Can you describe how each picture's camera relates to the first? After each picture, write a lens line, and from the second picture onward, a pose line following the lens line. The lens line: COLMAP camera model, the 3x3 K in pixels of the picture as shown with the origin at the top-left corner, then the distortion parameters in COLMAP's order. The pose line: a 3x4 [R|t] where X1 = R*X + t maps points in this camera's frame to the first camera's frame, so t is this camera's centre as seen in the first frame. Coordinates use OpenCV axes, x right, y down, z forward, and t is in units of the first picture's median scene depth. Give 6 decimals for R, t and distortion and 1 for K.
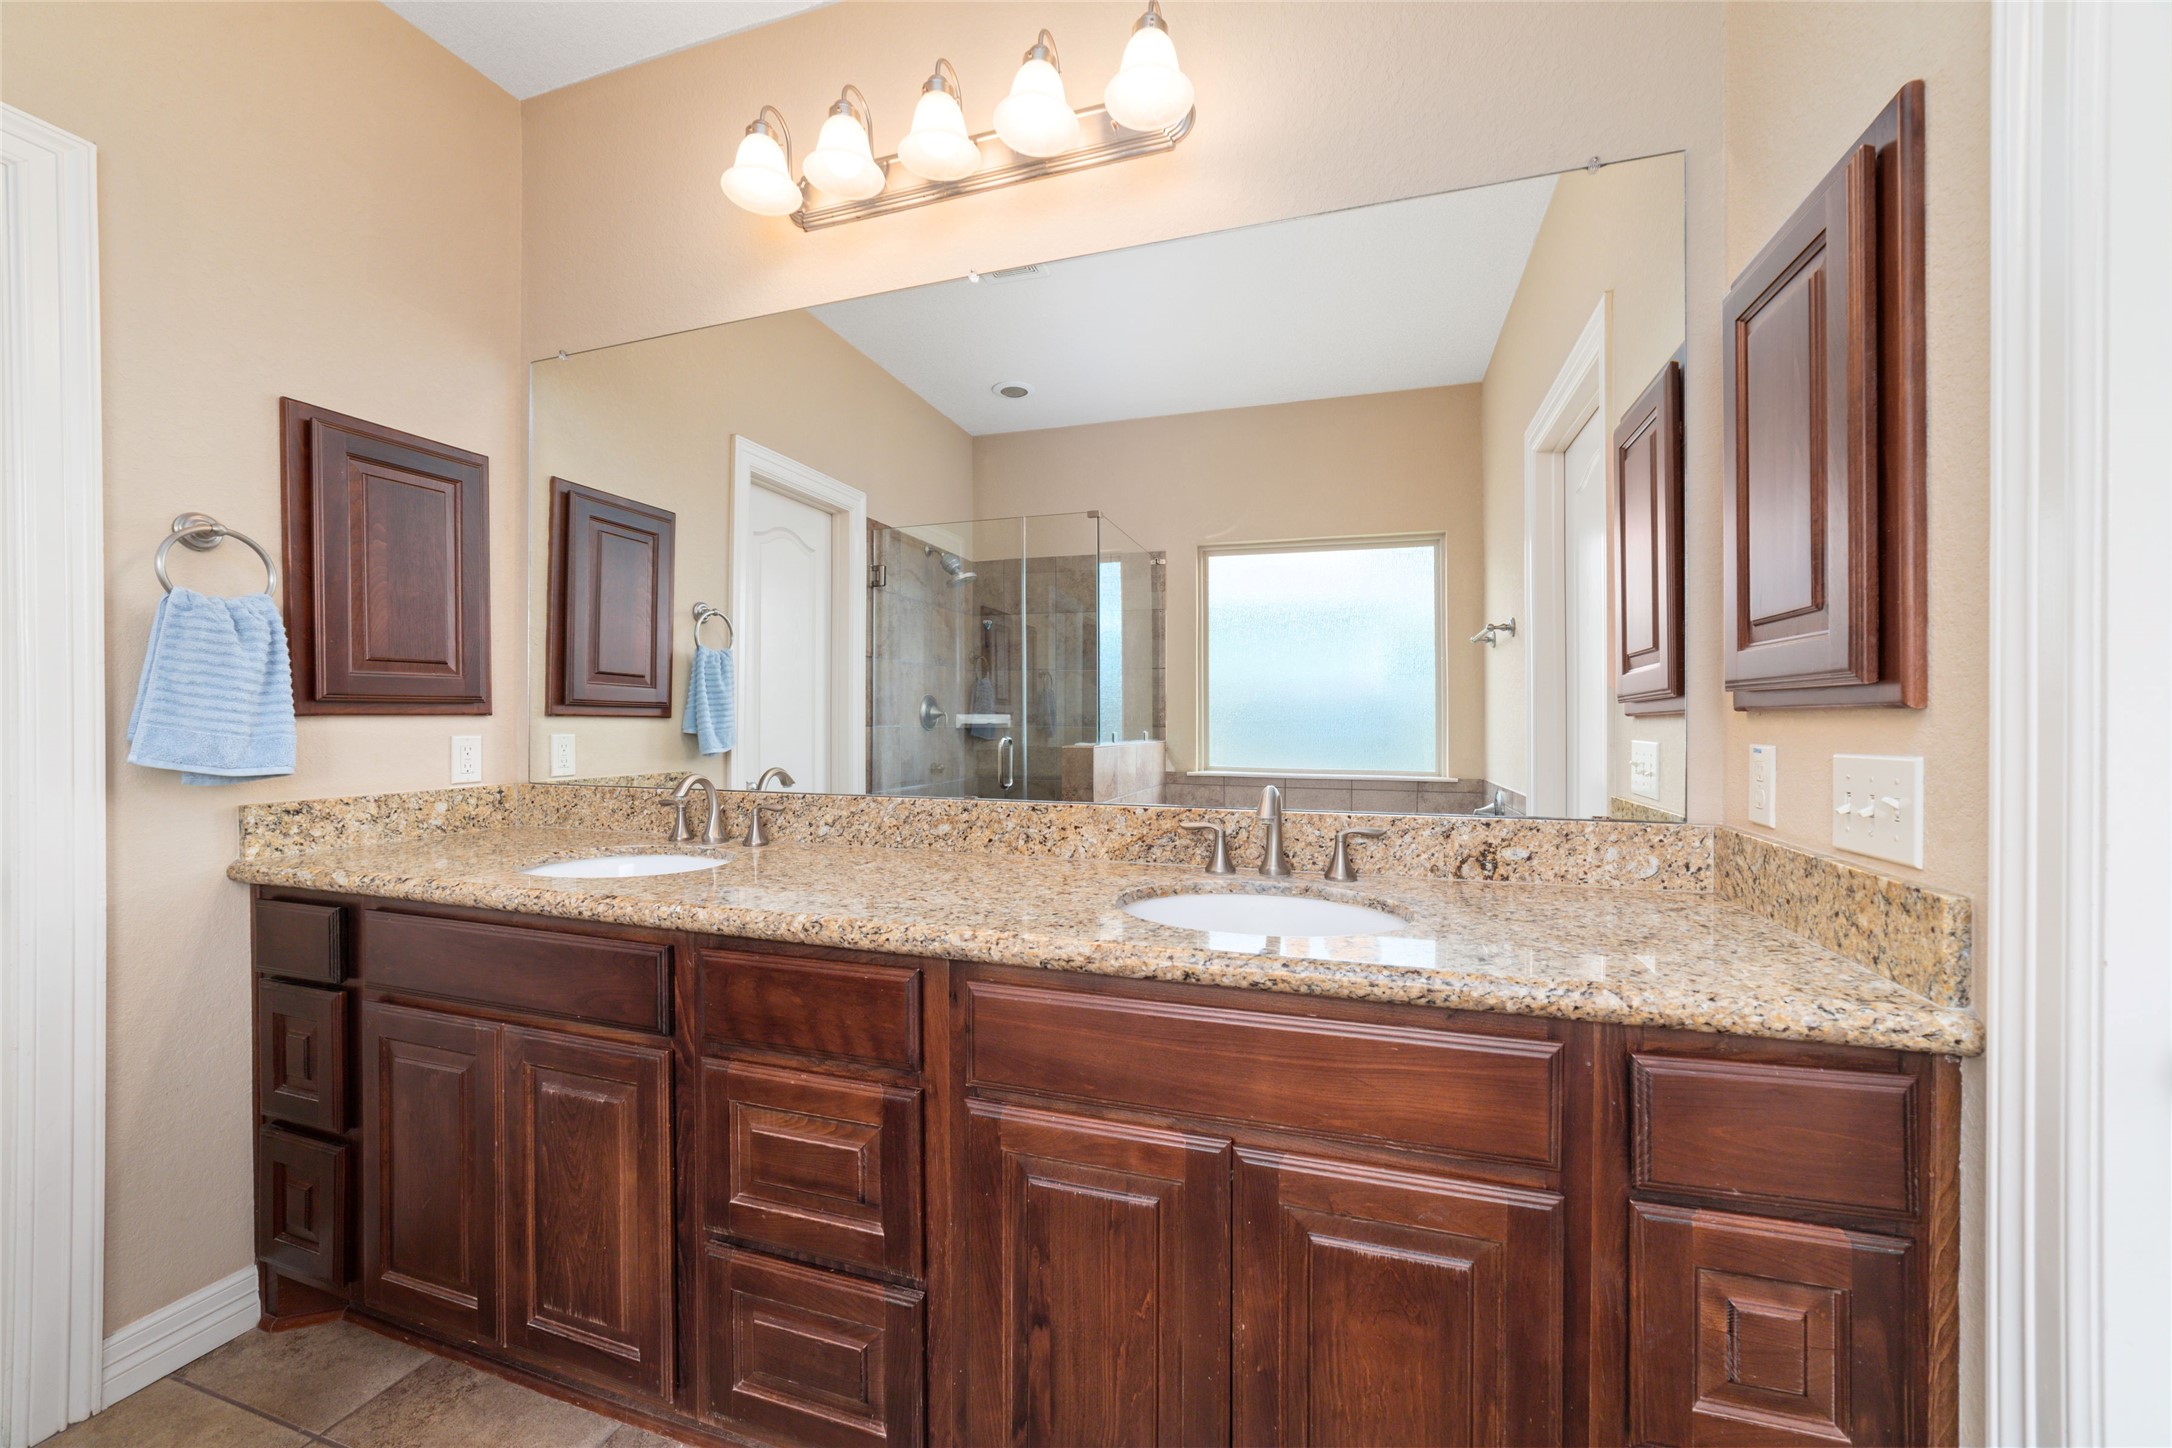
lens RADIAL K [[832.2, 0, 1108.3], [0, 832.2, 715.0], [0, 0, 1]] dist [-0.022096, 0.005813]
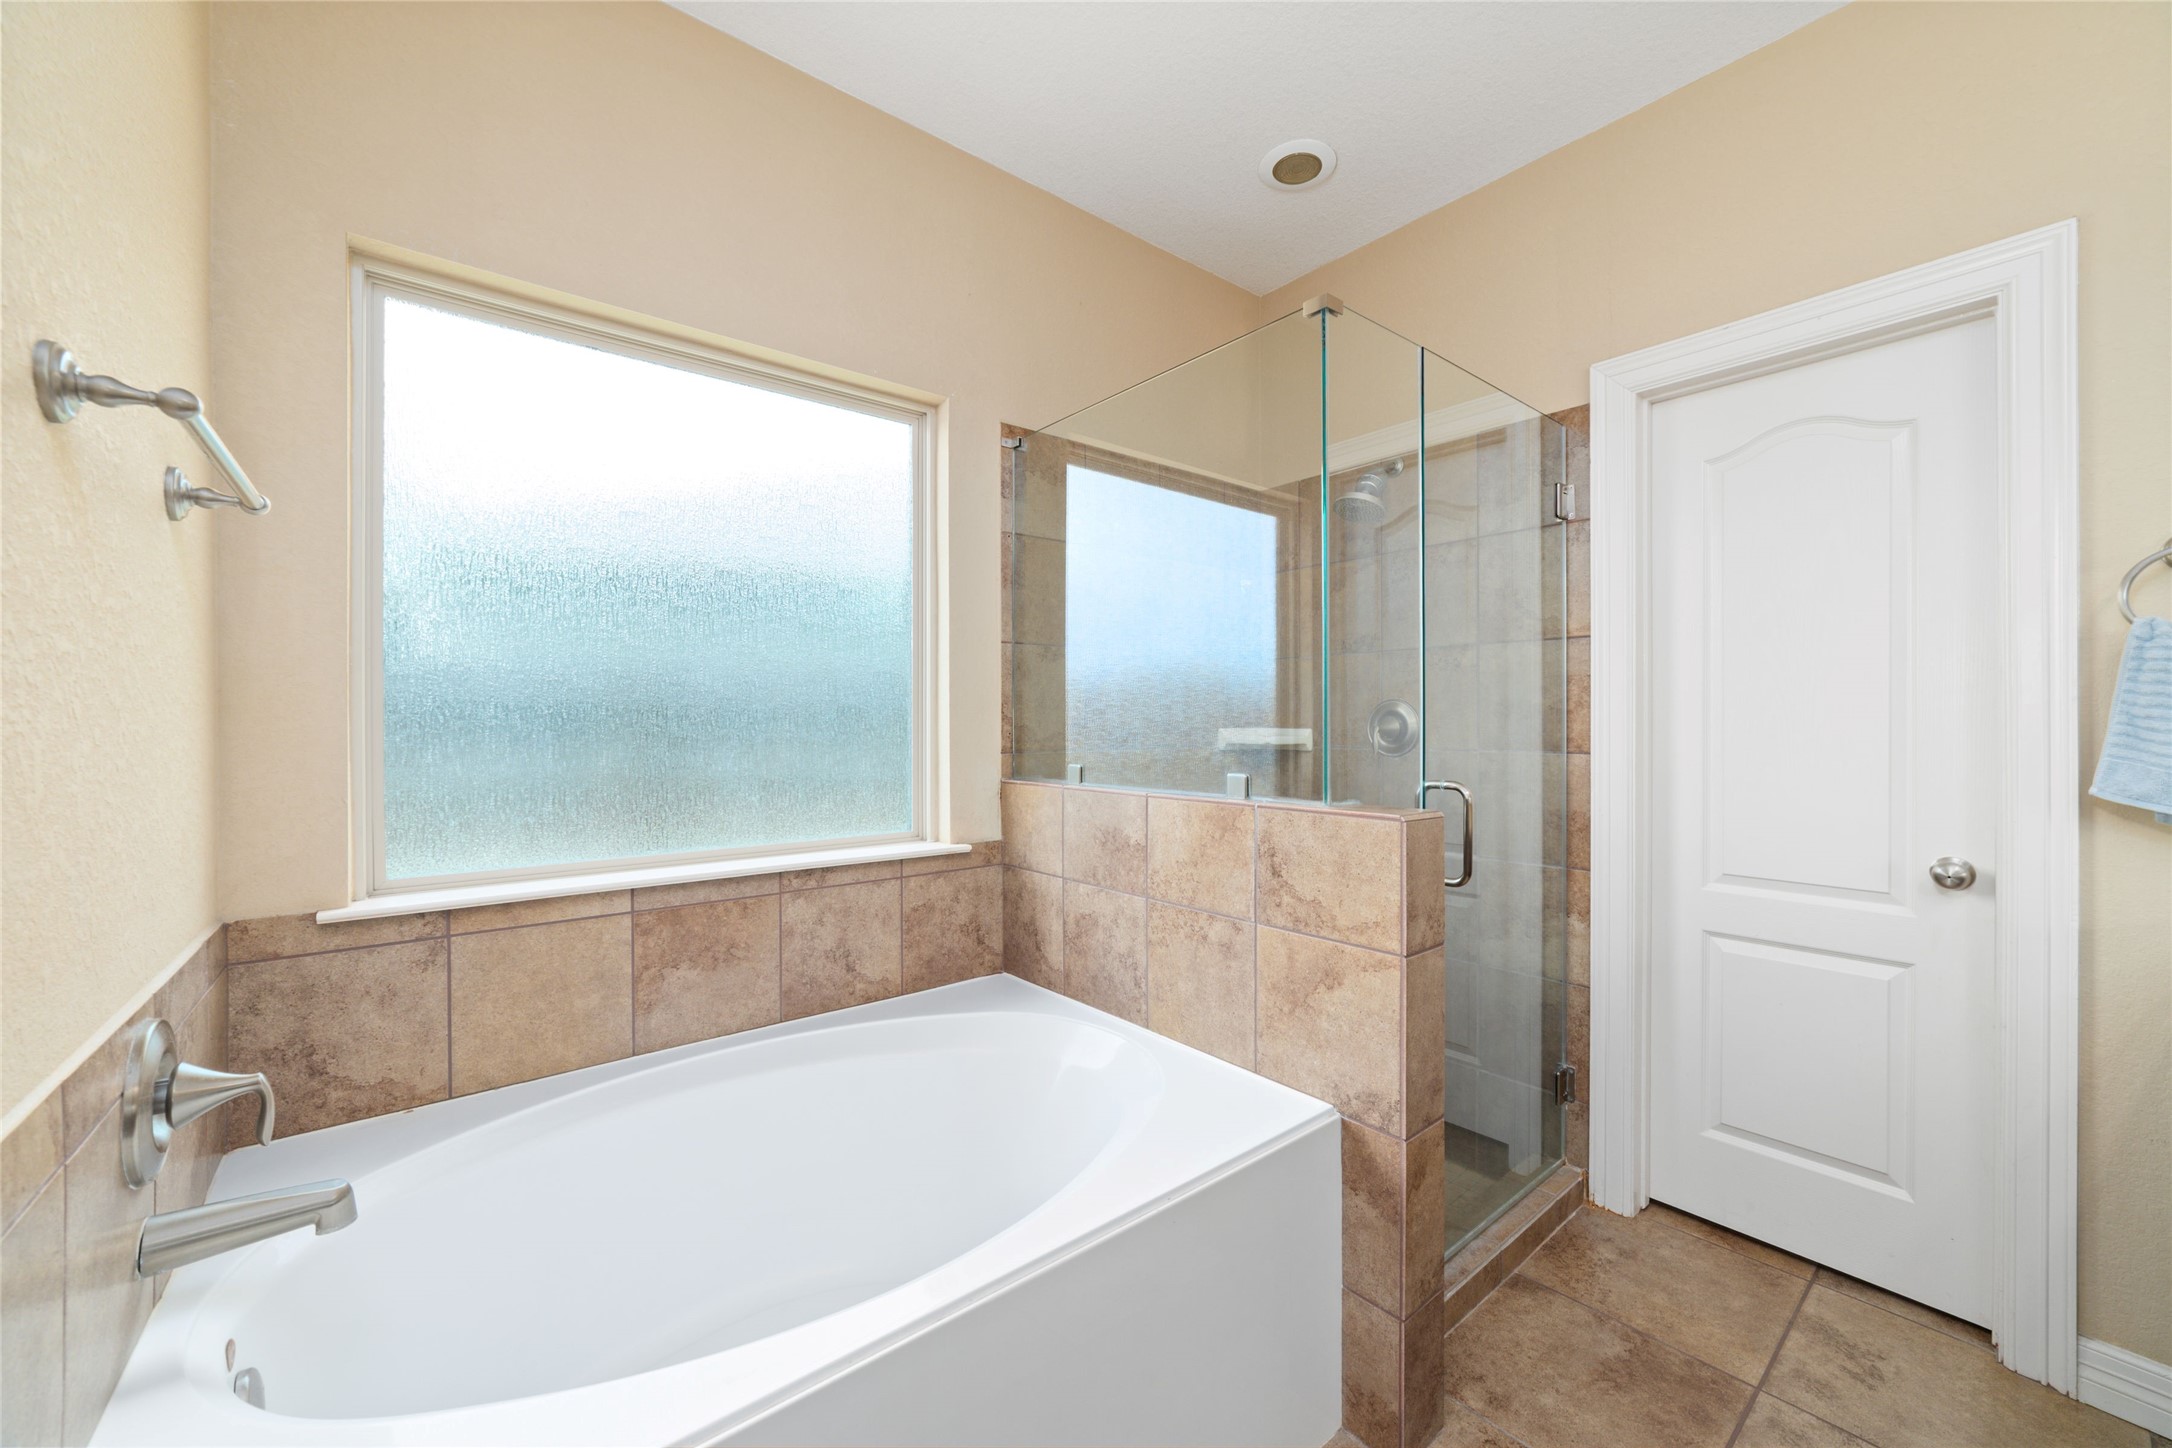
lens RADIAL K [[832.2, 0, 1074.8], [0, 832.2, 723.1], [0, 0, 1]] dist [-0.022096, 0.005813]
pose [[-0.538274, 0.001315, -0.842769, 0.305782], [0.004171, 0.999991, -0.001104, -0.030952], [0.842760, -0.004110, -0.538274, 0.392751]]
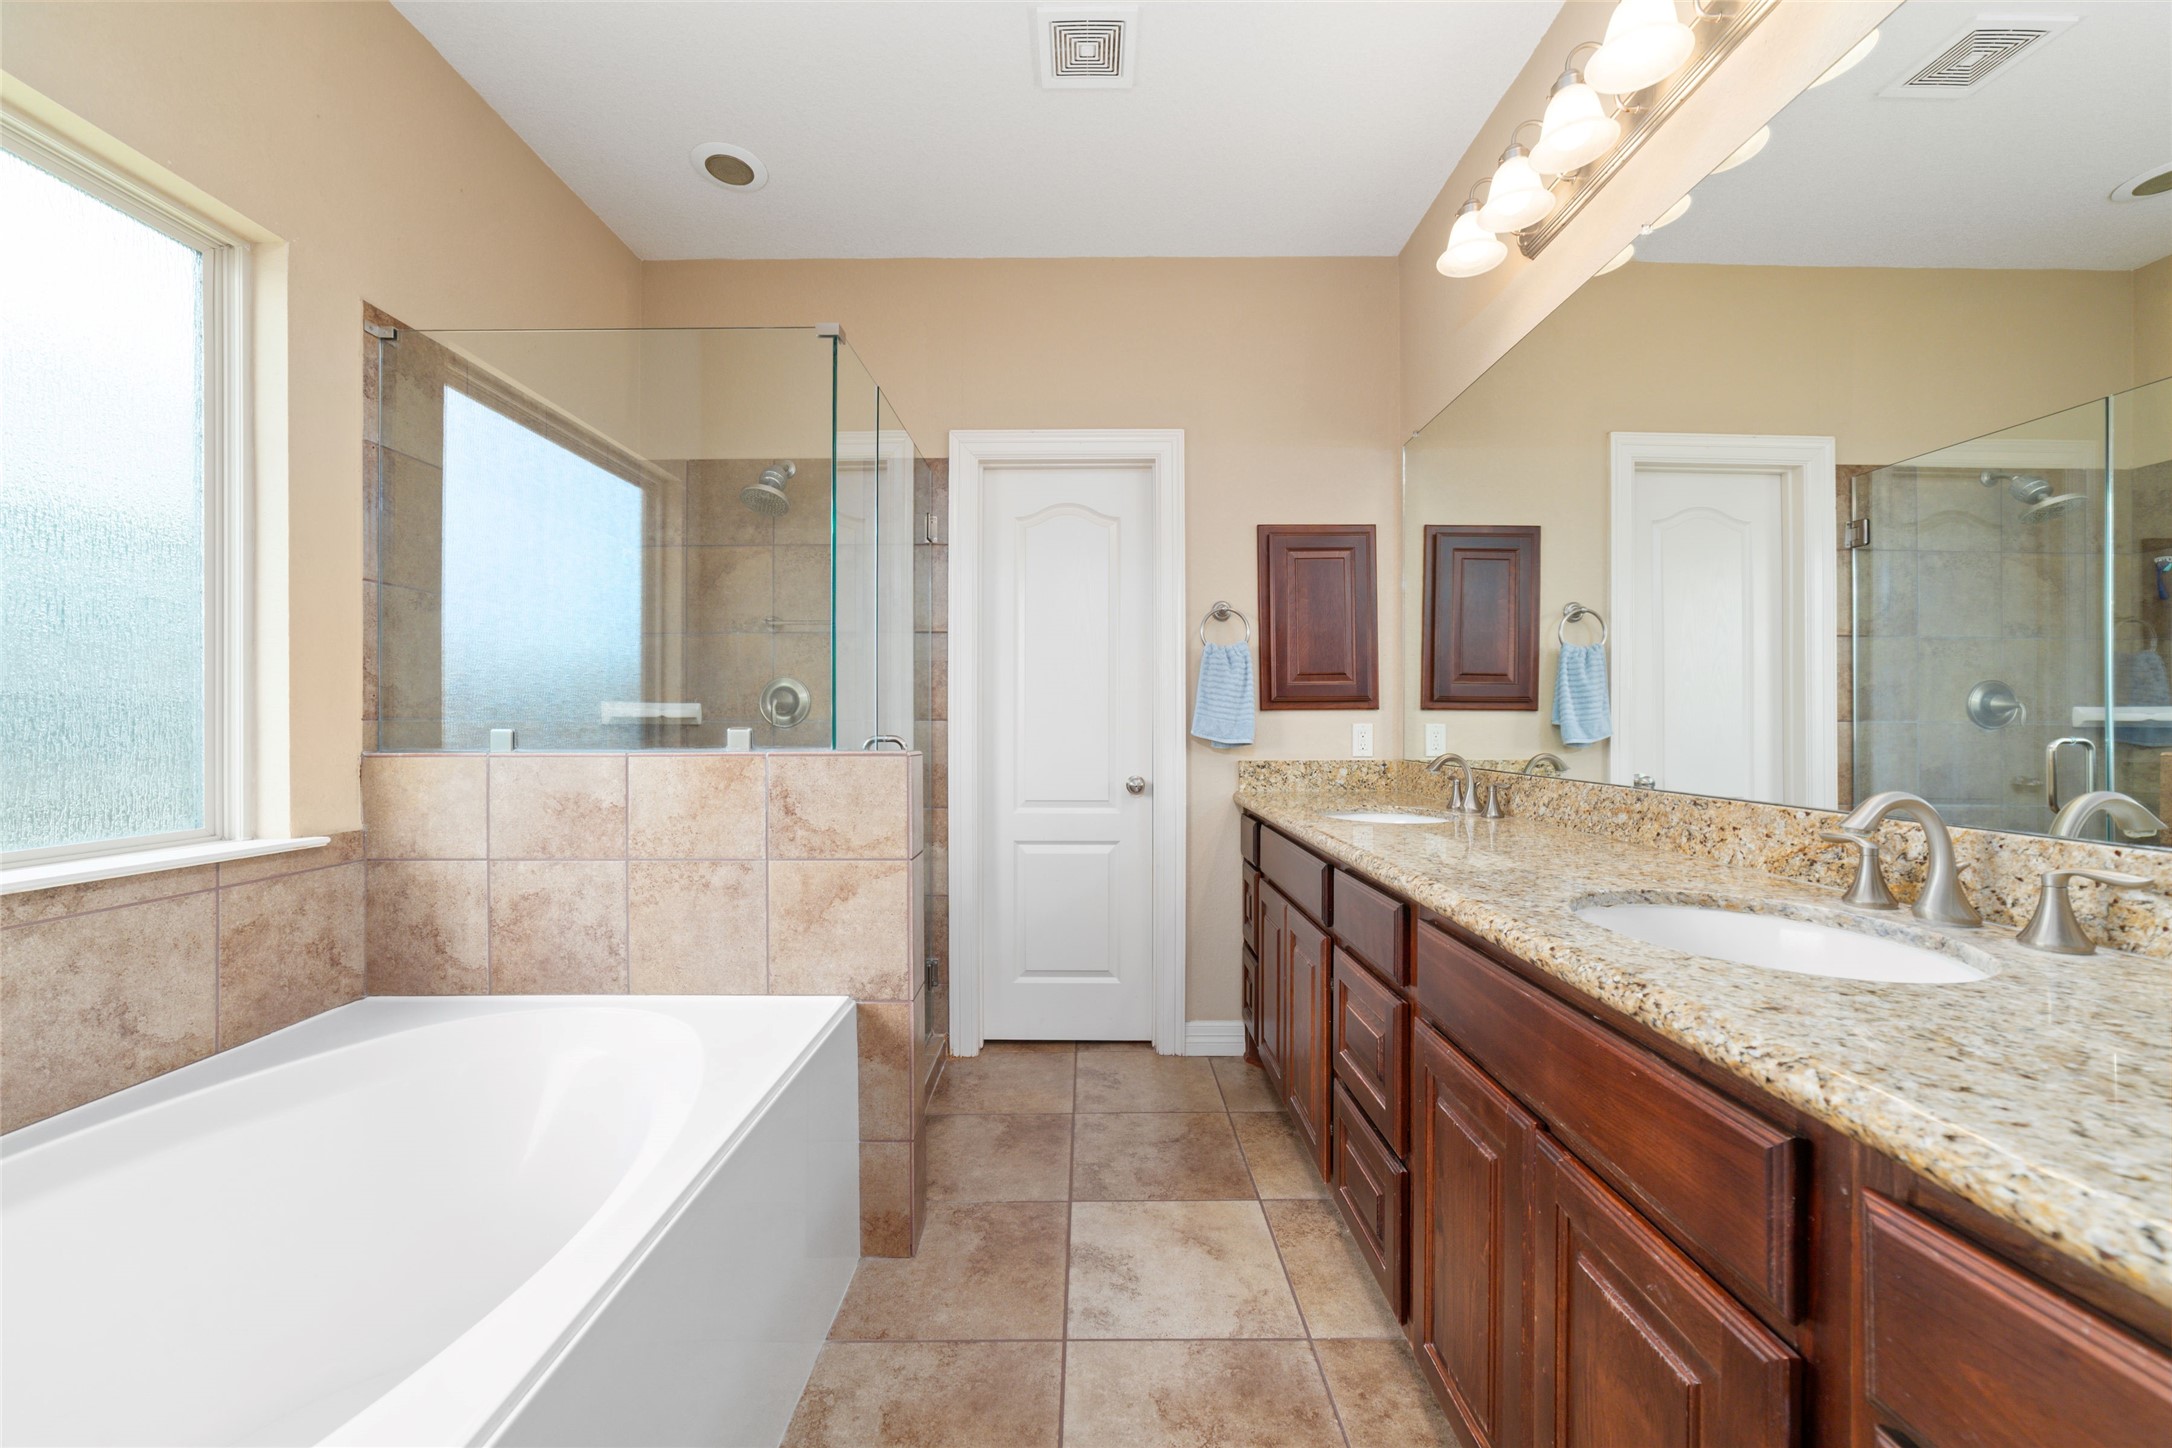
lens RADIAL K [[832.2, 0, 1089.2], [0, 832.2, 720.0], [0, 0, 1]] dist [-0.022096, 0.005813]
pose [[0.312557, -0.003525, -0.949892, 0.526112], [0.004114, 0.999989, -0.002357, 0.023454], [0.949890, -0.003171, 0.312568, 0.115071]]
